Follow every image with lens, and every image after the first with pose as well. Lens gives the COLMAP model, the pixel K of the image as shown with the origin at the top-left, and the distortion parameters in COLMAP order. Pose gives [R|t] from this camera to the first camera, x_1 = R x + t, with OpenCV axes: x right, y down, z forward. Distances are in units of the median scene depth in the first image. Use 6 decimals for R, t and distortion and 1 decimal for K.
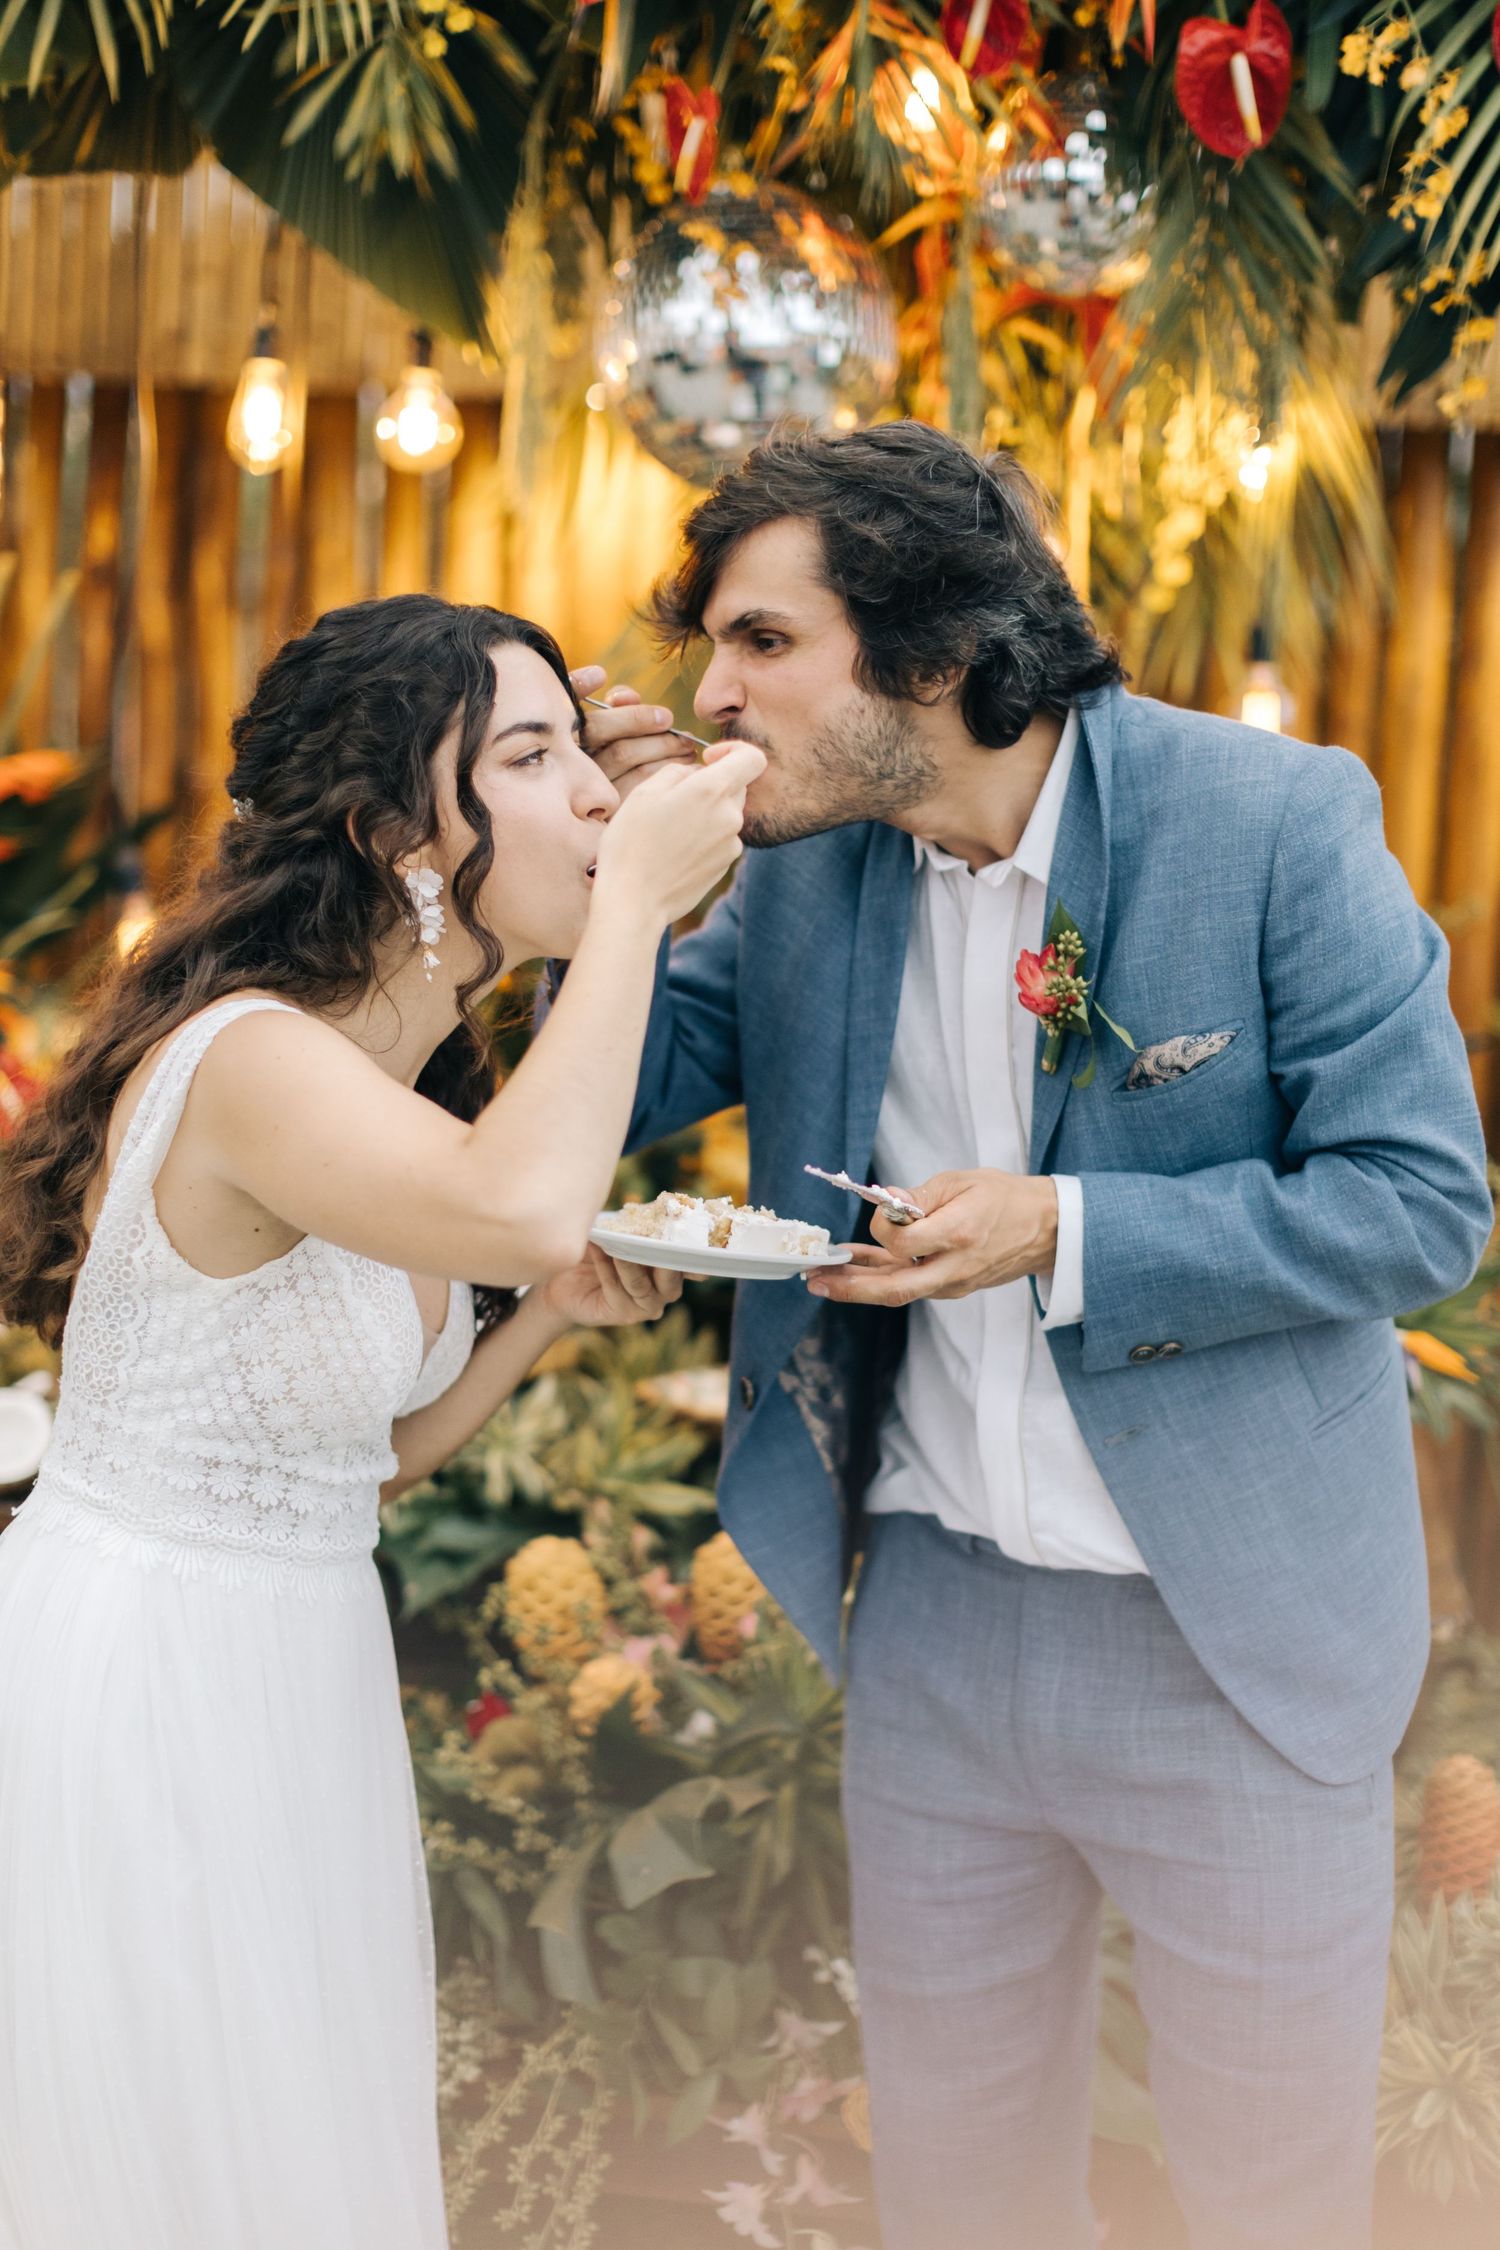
lens RADIAL K [[3150.4, 0, 739.9], [0, 3150.4, 1160.3], [0, 0, 1]] dist [0.010770, -0.003335]
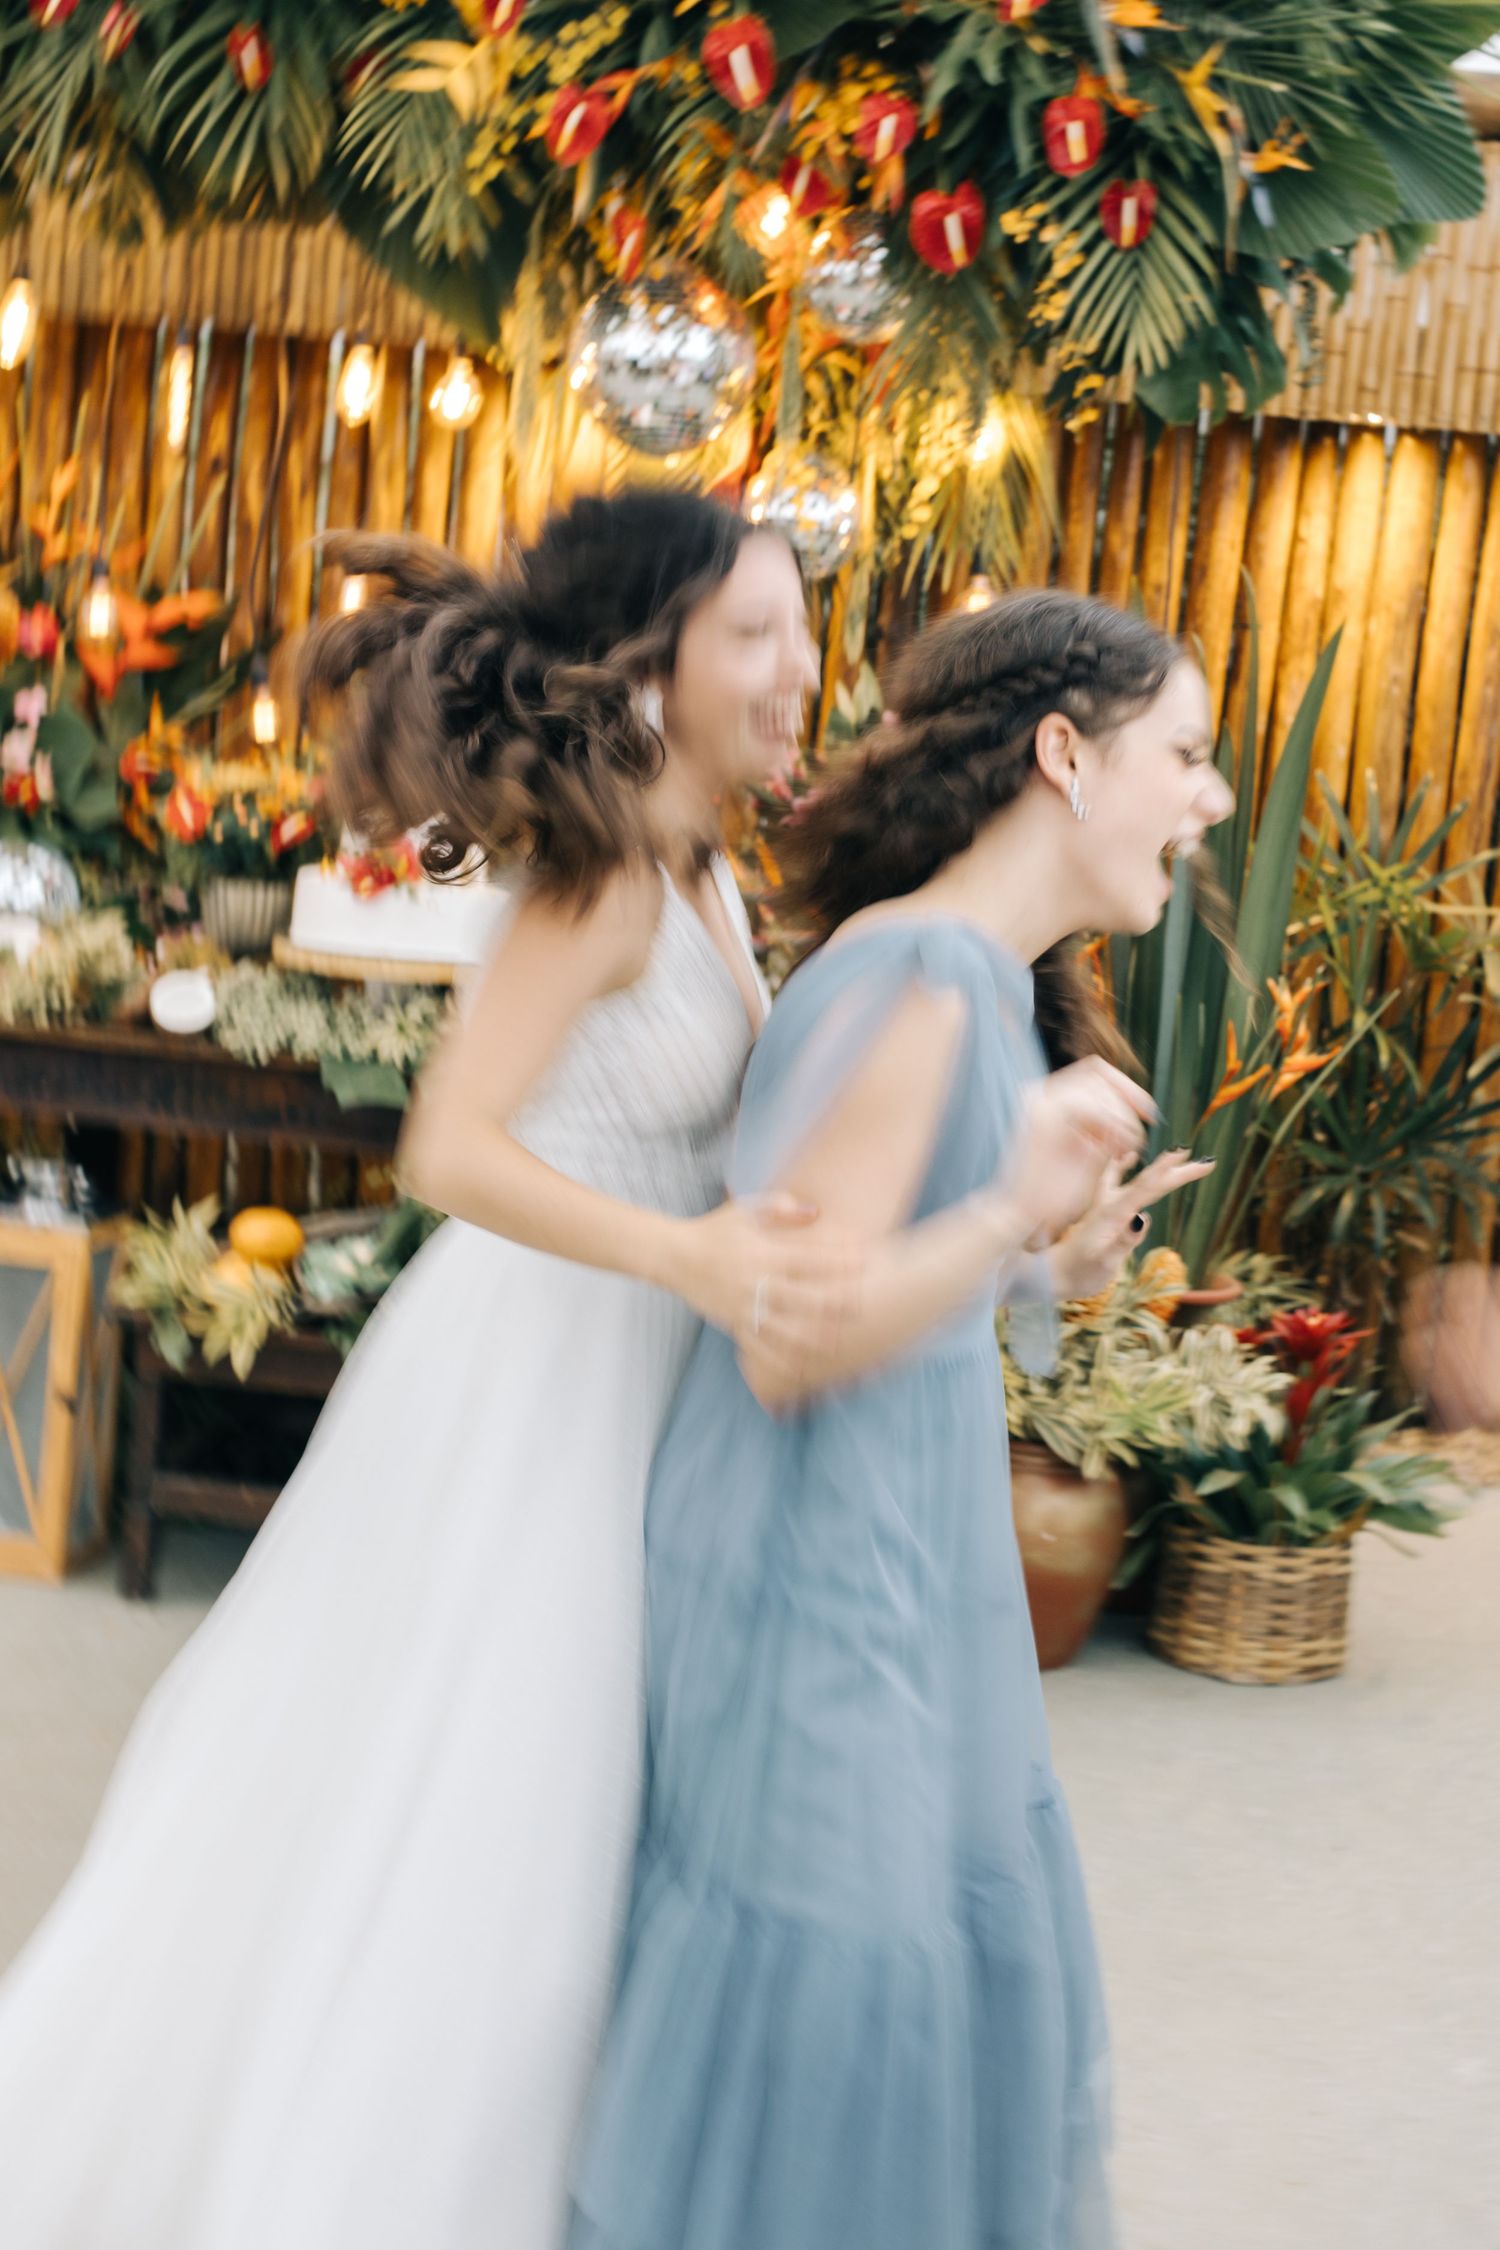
lens RADIAL K [[3150.4, 0, 739.9], [0, 3150.4, 1160.3], [0, 0, 1]] dist [0.010770, -0.003335]
pose [[0.998856, 0.047756, 0.002393, 0.063818], [-0.047813, 0.998138, 0.037866, 0.095962], [-0.000580, -0.037937, 0.999280, -0.696443]]
